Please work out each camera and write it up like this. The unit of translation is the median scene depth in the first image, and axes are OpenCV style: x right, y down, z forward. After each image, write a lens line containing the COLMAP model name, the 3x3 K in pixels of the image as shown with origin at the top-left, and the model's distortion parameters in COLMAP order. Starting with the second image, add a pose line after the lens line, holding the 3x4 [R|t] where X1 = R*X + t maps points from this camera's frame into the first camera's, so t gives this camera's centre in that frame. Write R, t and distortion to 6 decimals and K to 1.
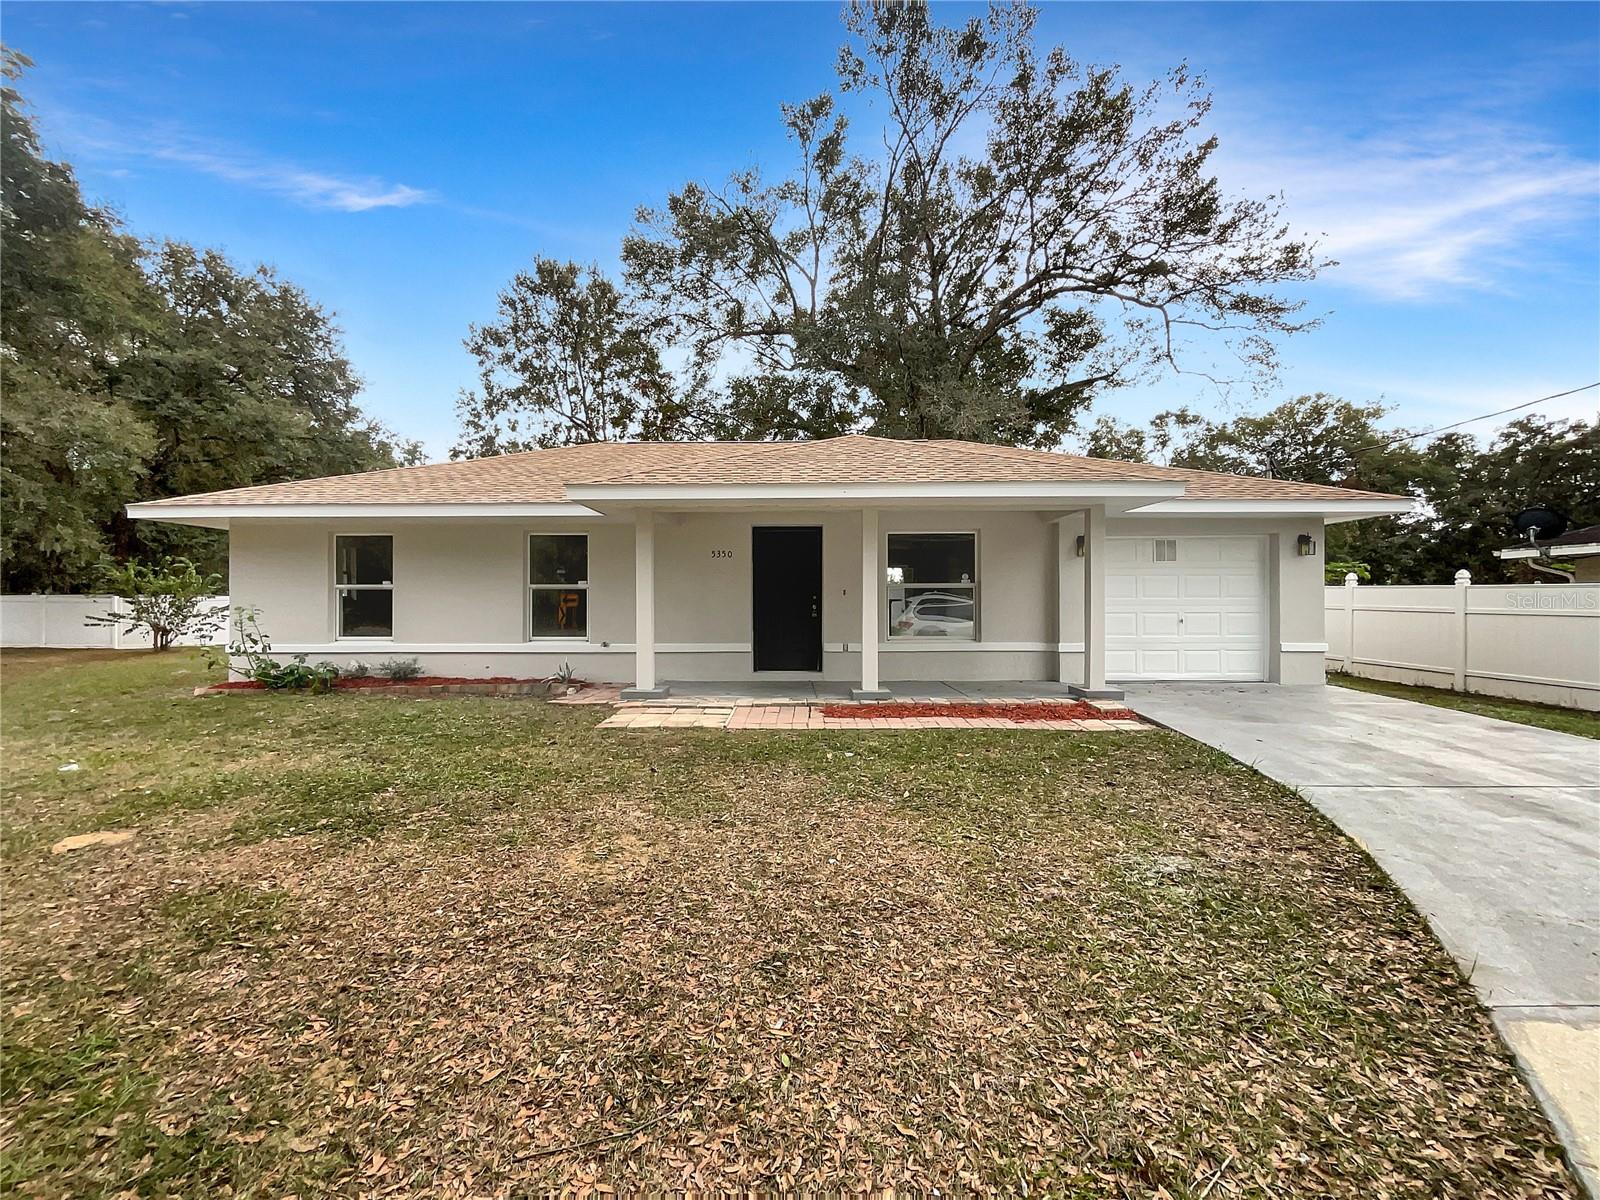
lens RADIAL K [[645.3, 0, 797.0], [0, 645.3, 599.0], [0, 0, 1]] dist [0.009415, -0.003660]
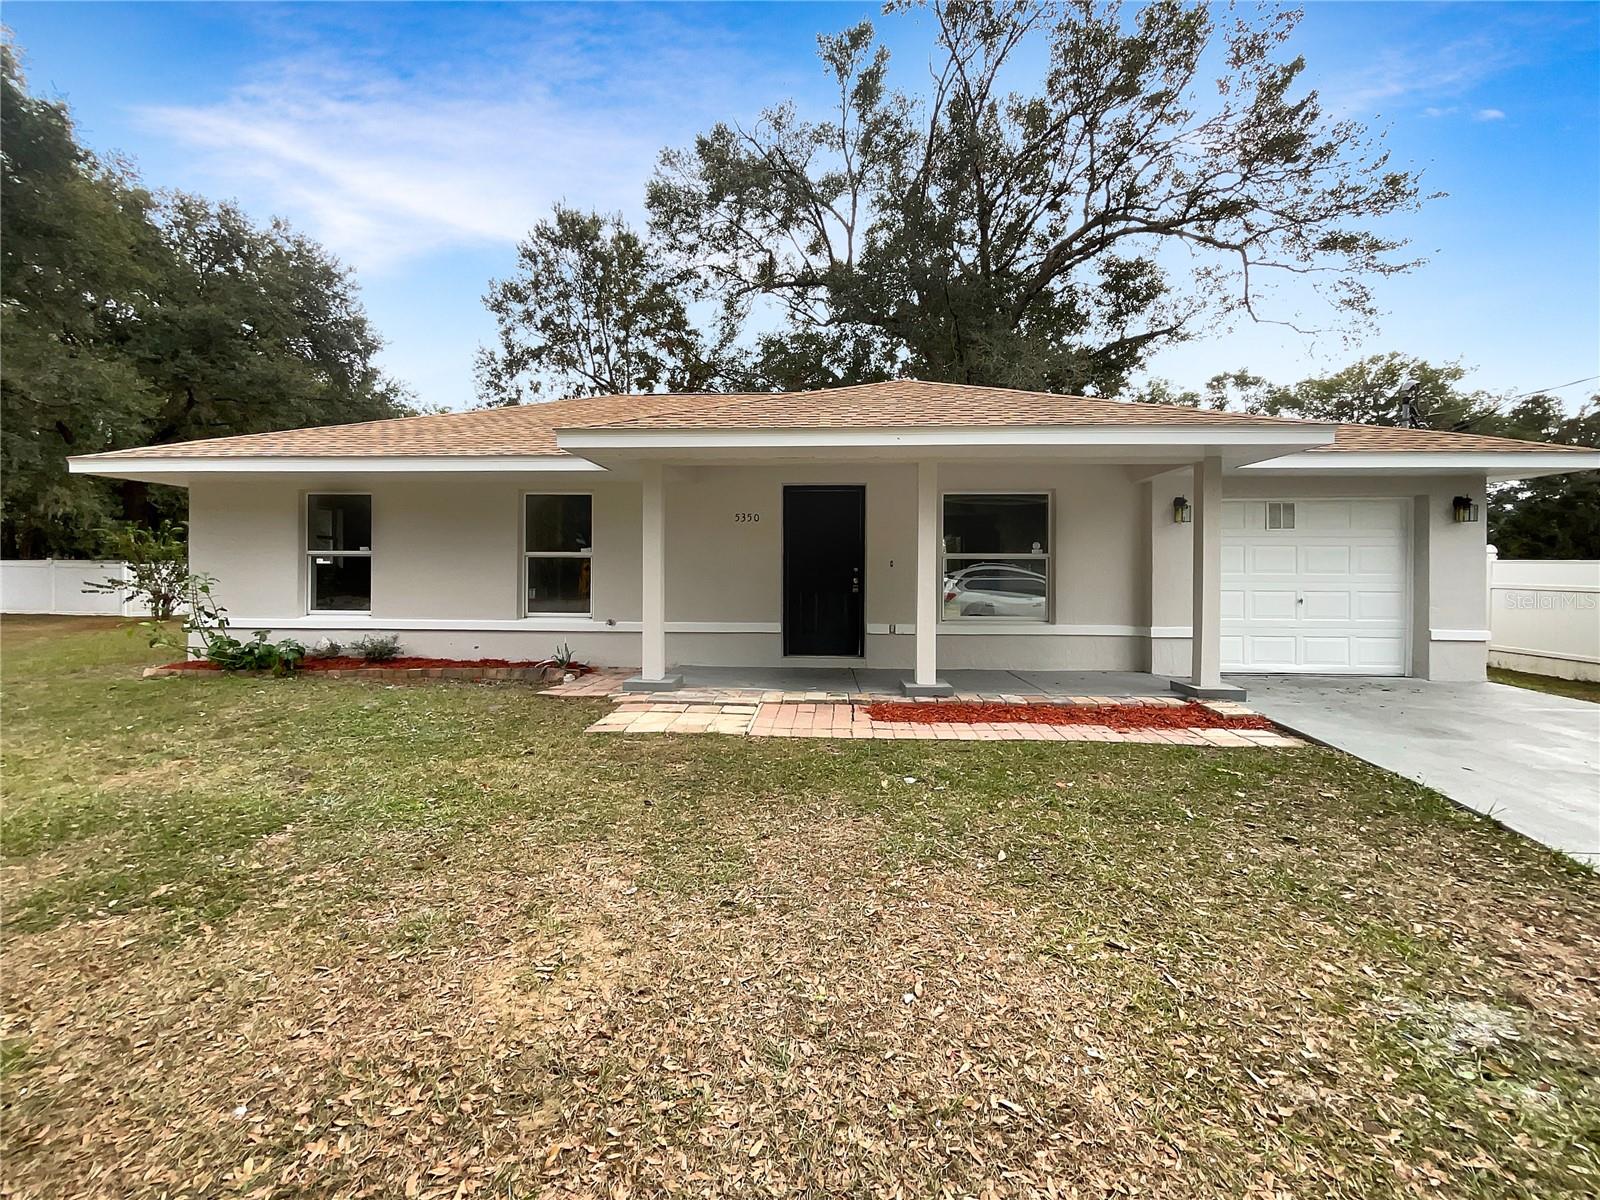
lens RADIAL K [[645.3, 0, 806.4], [0, 645.3, 588.8], [0, 0, 1]] dist [0.009415, -0.003660]
pose [[0.999449, 0.008501, -0.032090, -0.008238], [-0.007526, 0.999510, 0.030382, -0.001703], [0.032332, -0.030124, 0.999023, 0.119063]]
